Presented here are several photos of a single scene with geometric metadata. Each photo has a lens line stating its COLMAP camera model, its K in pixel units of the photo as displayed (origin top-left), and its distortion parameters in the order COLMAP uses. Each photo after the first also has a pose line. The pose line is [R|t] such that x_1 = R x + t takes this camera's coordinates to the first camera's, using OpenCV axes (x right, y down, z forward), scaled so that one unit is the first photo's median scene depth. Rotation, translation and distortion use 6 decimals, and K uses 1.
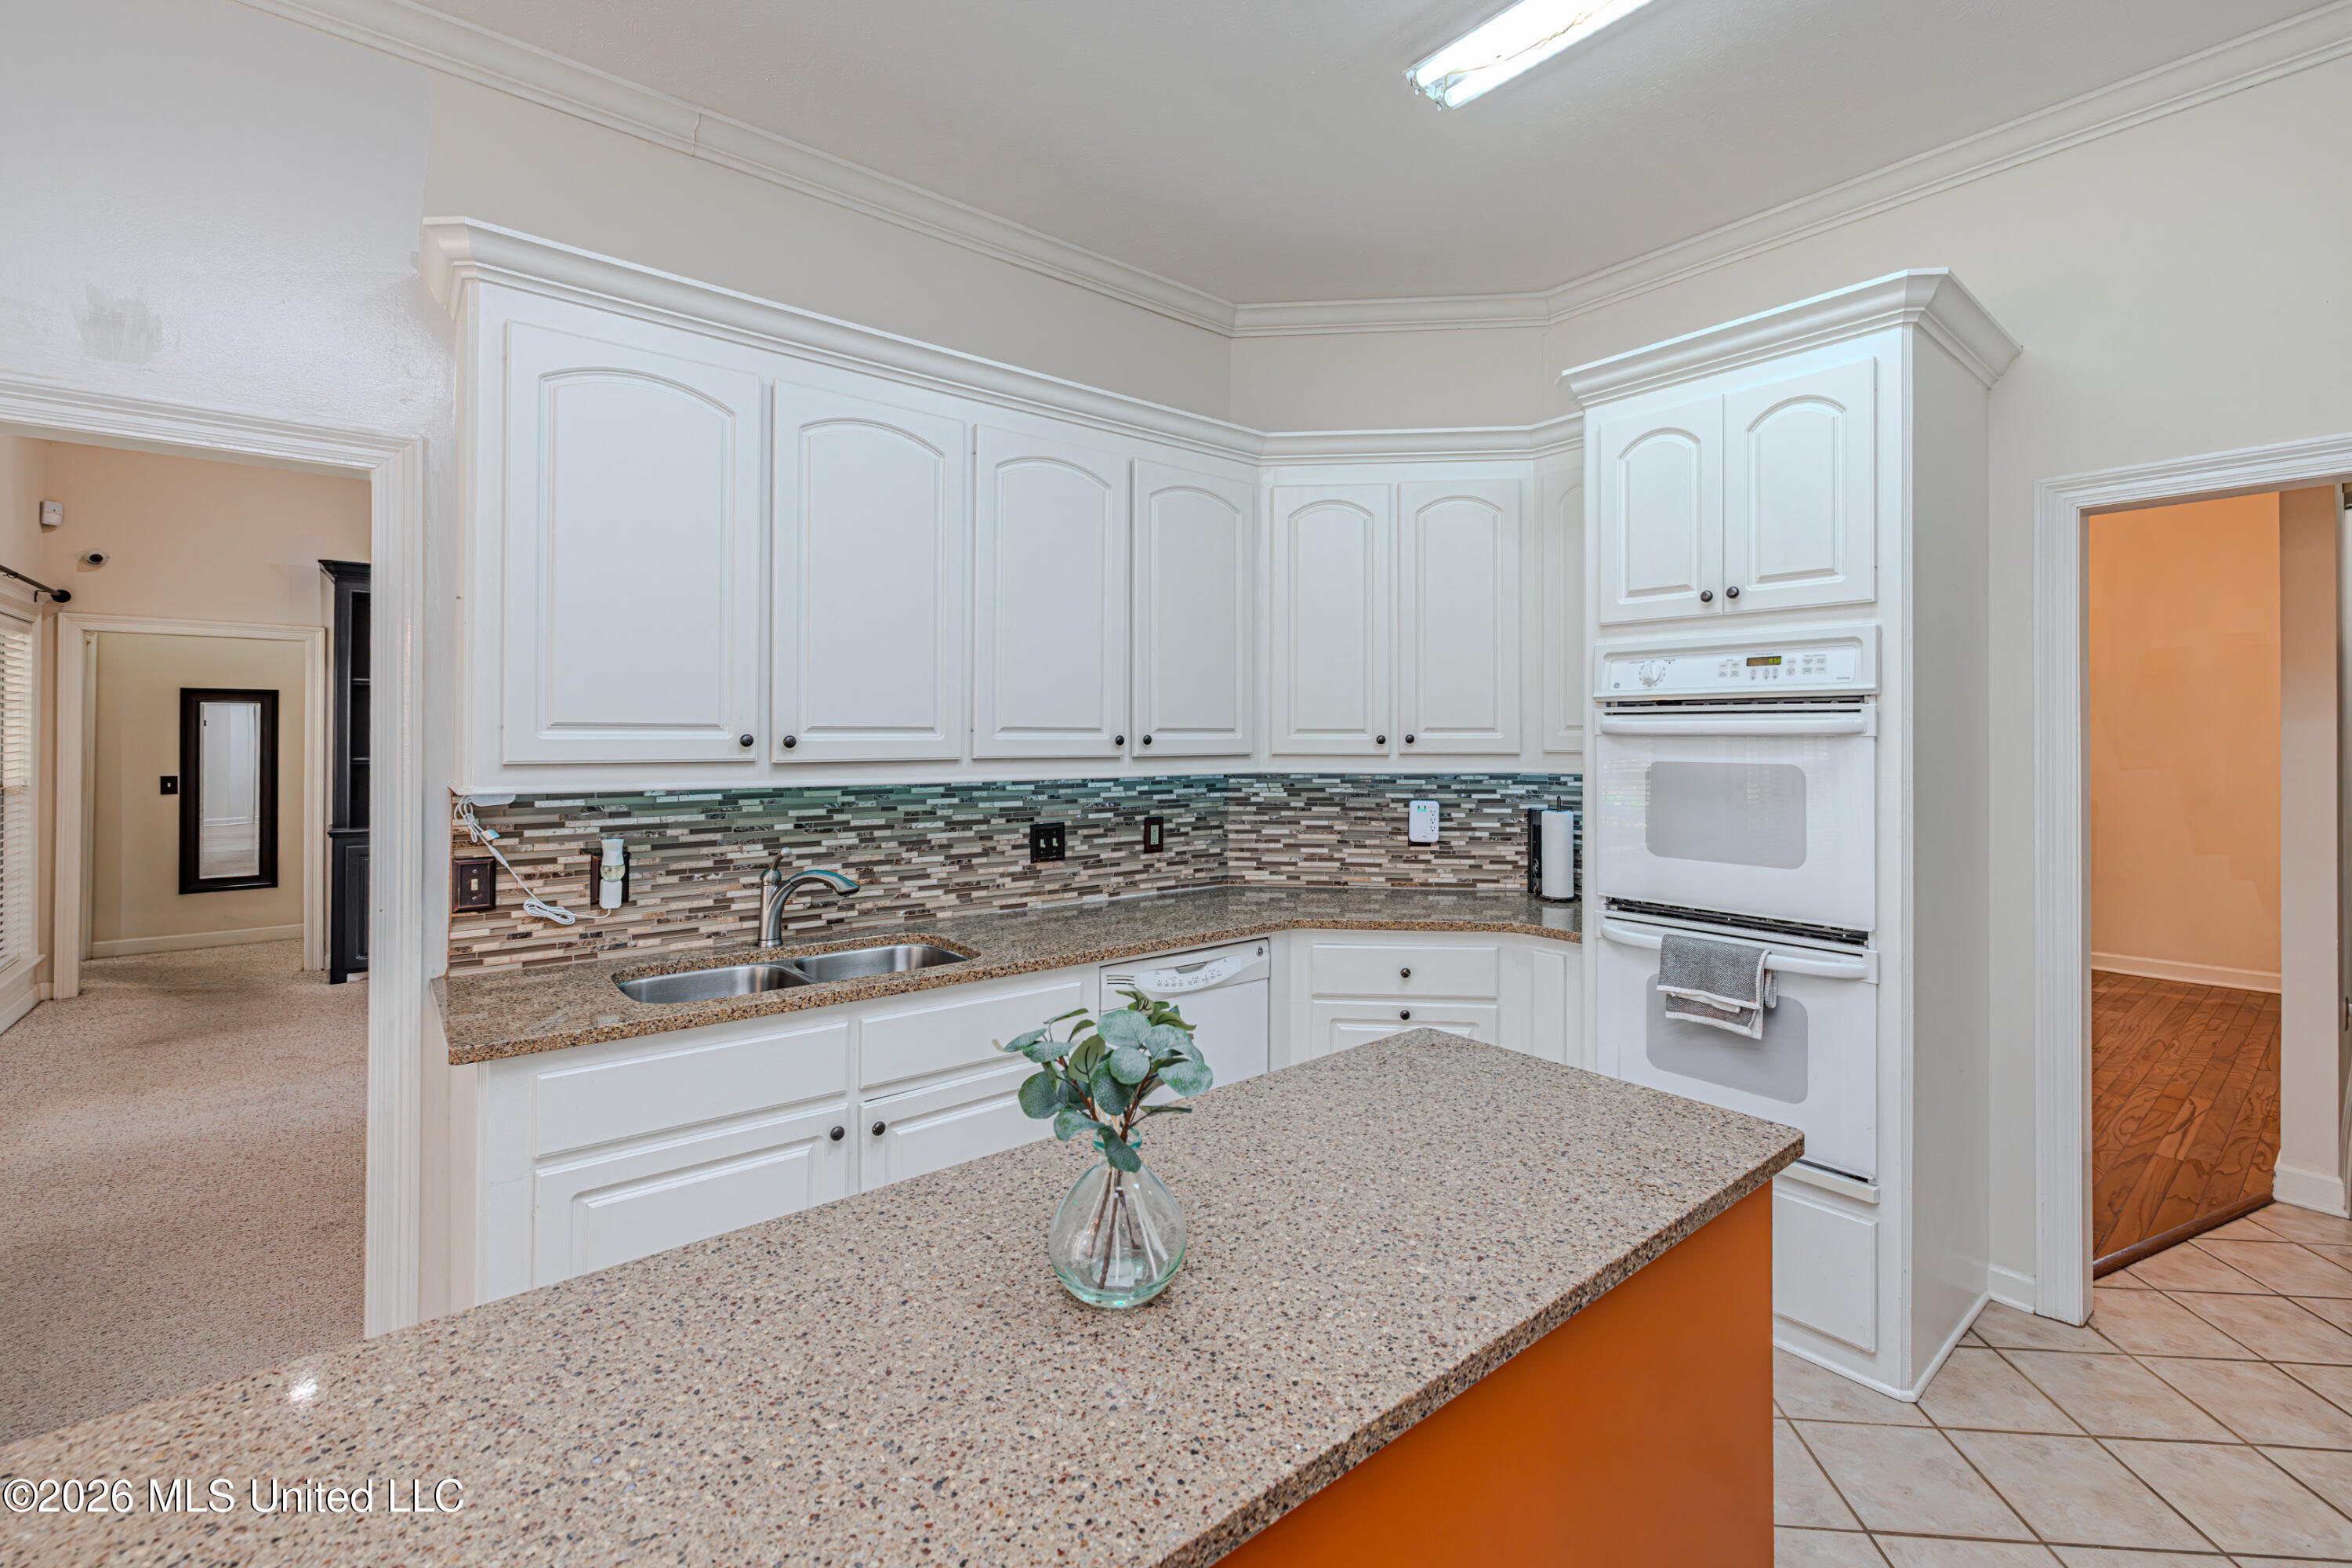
lens RADIAL K [[1012.8, 0, 1238.0], [0, 1012.8, 733.8], [0, 0, 1]] dist [-0.000510, 0.000556]
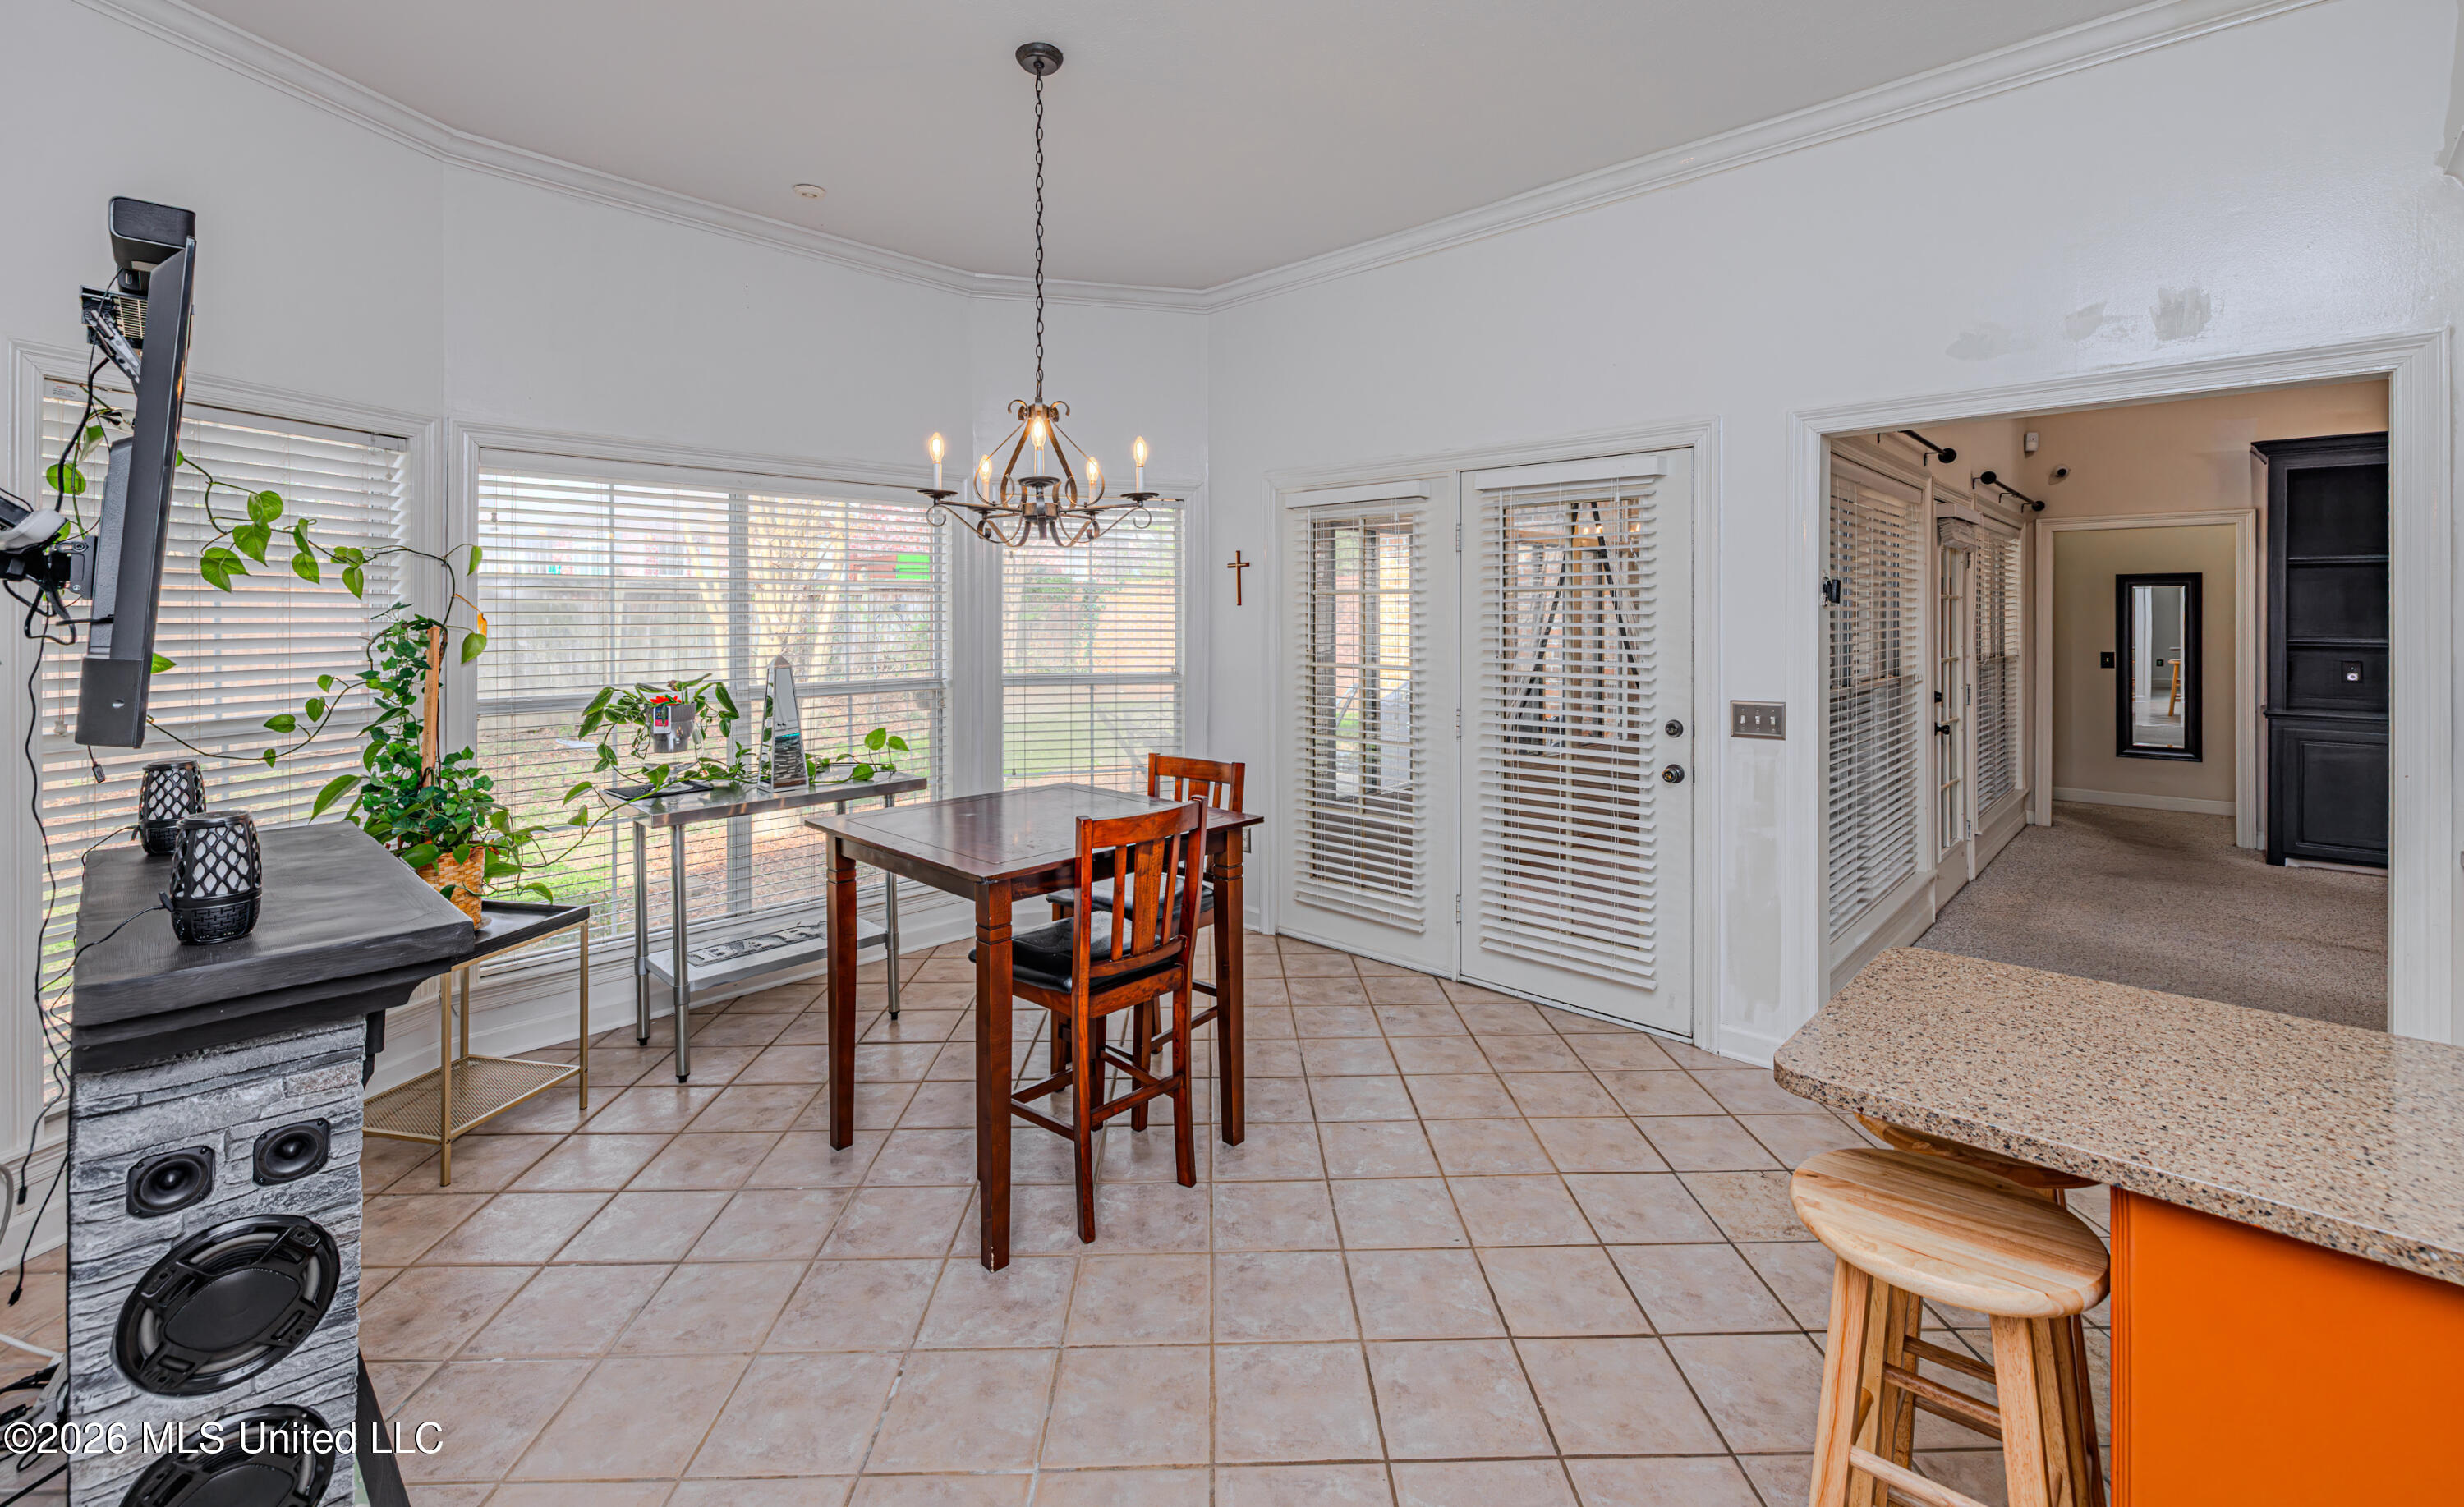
lens RADIAL K [[1042.1, 0, 1225.9], [0, 1042.1, 618.1], [0, 0, 1]] dist [-0.002580, 0.000012]
pose [[0.077921, -0.003254, -0.996954, 0.140796], [0.006508, 0.999975, -0.002755, 0.001026], [0.996938, -0.006274, 0.077941, -0.304057]]
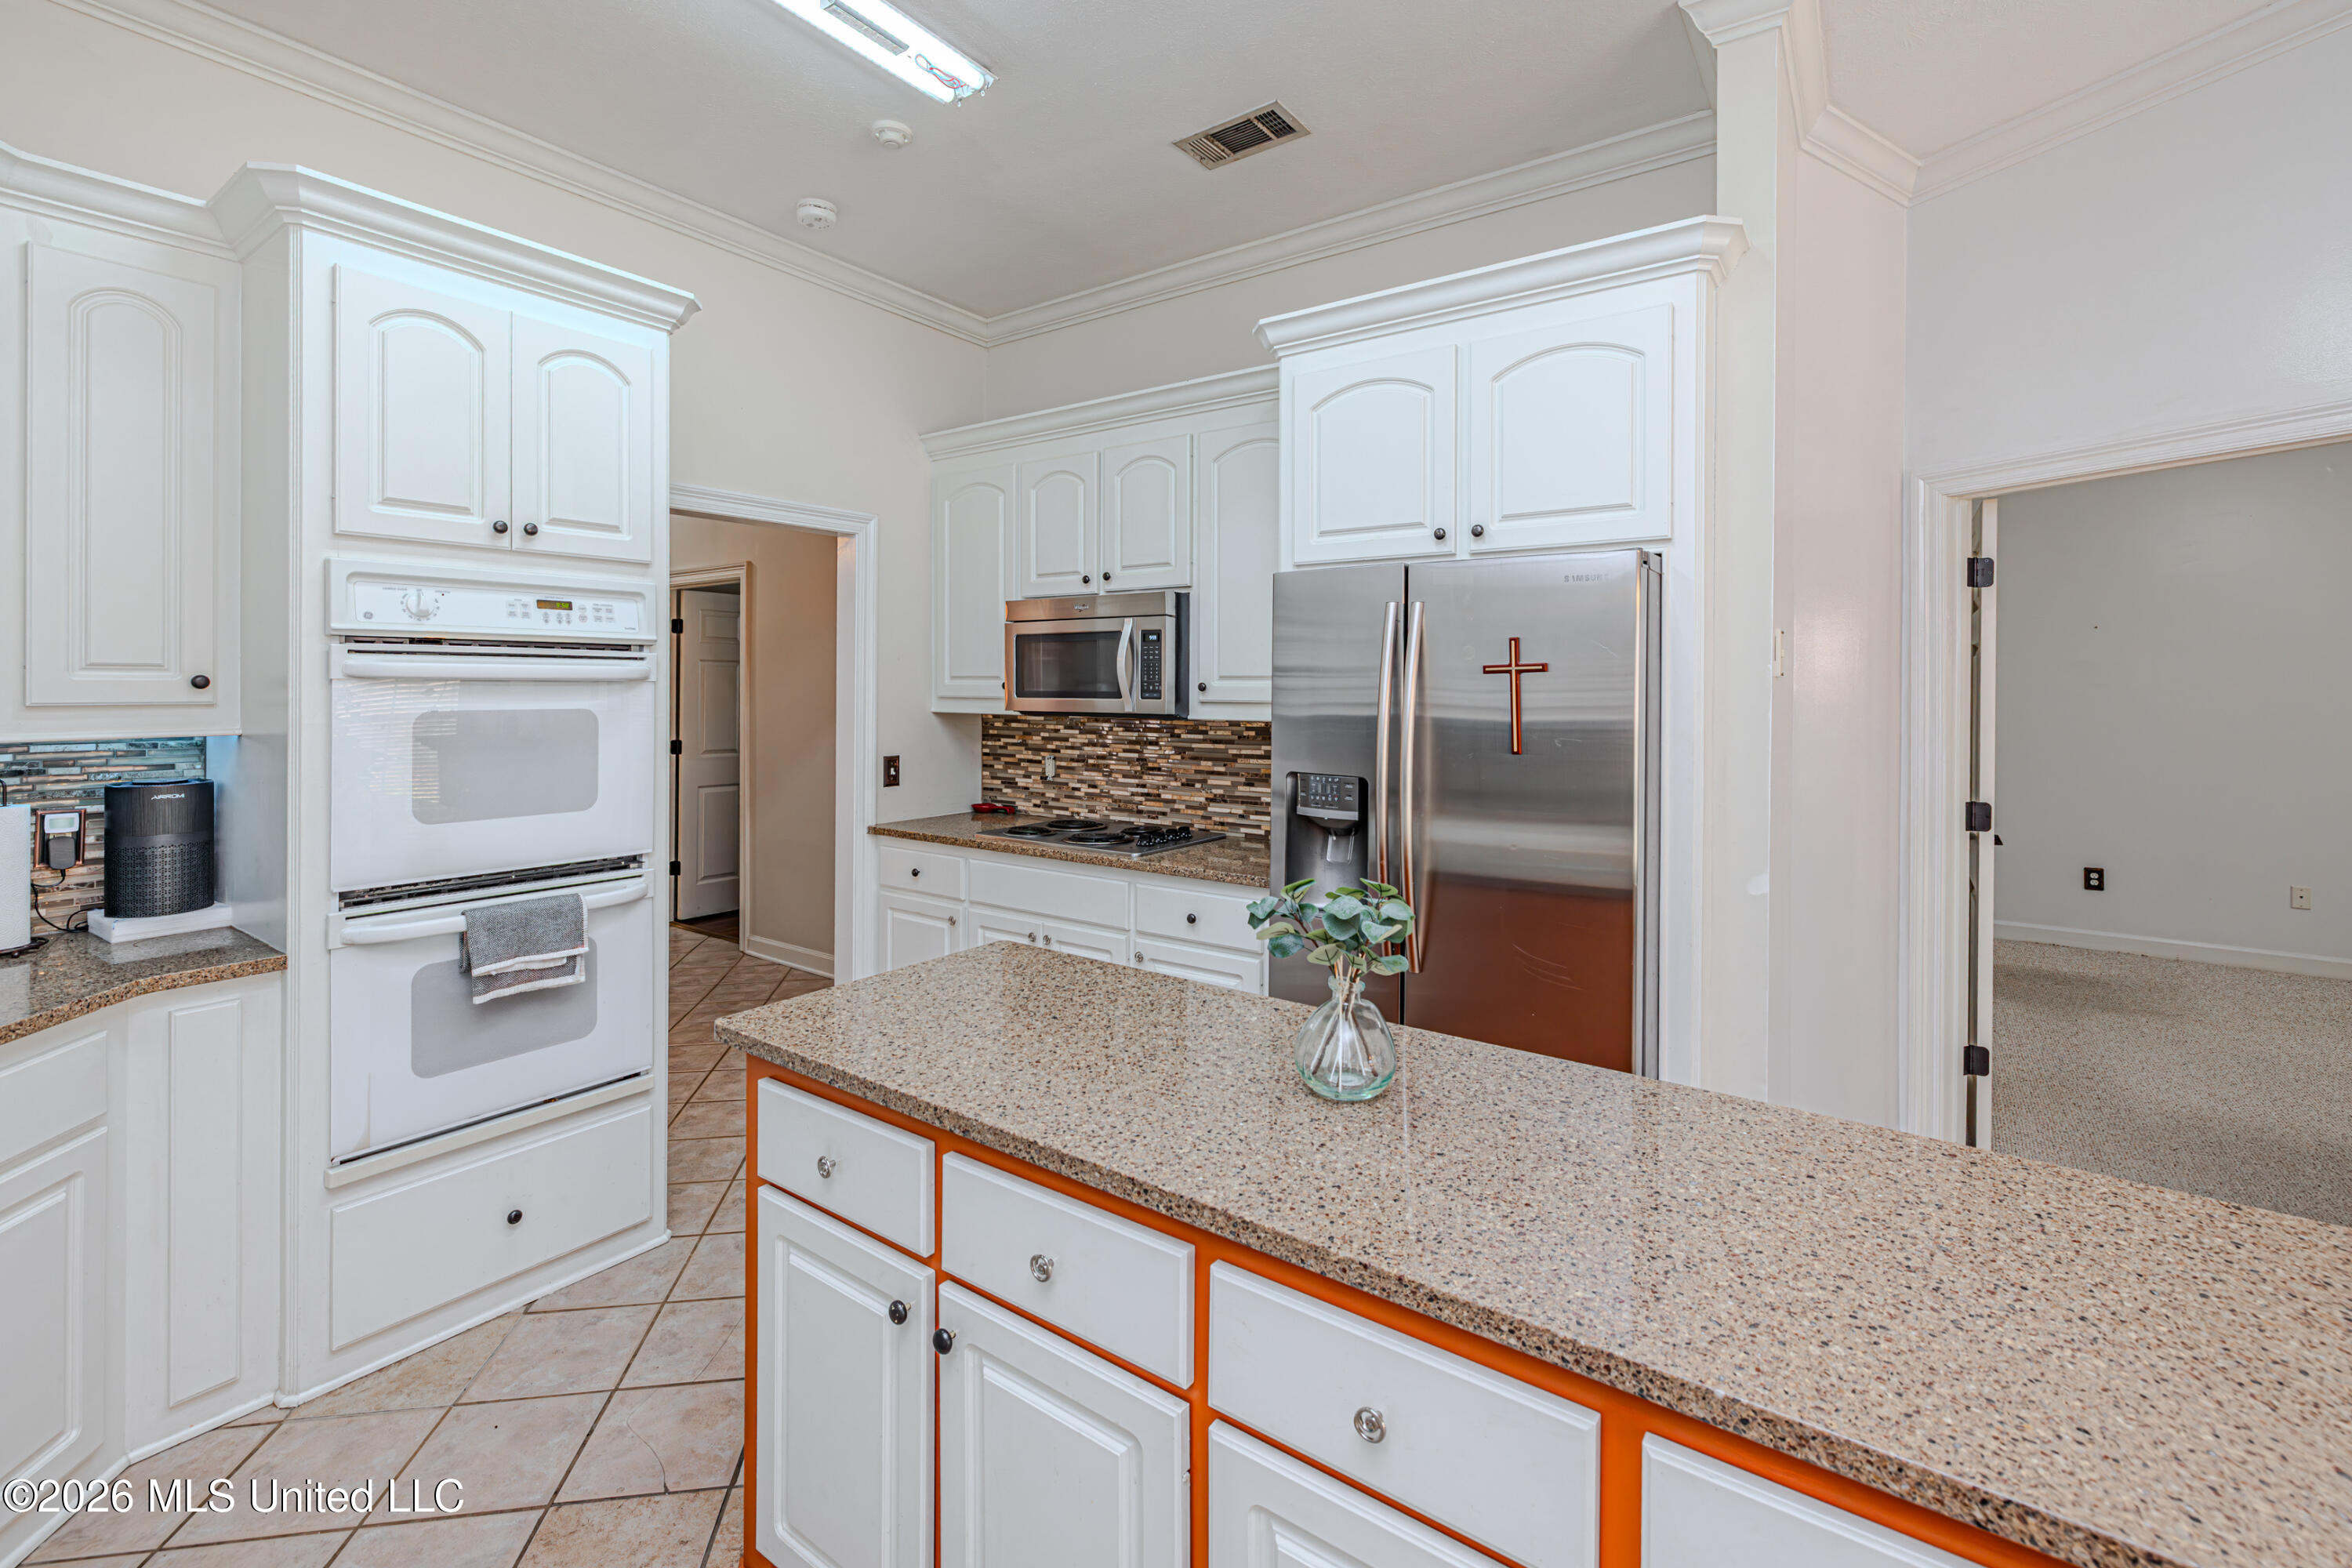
lens RADIAL K [[1012.8, 0, 1166.4], [0, 1012.8, 692.3], [0, 0, 1]] dist [-0.000510, 0.000556]
pose [[-0.214307, -0.010781, 0.976707, -0.515782], [-0.005454, 0.999937, 0.009841, 0.000356], [-0.976751, -0.003218, -0.214352, 0.568692]]
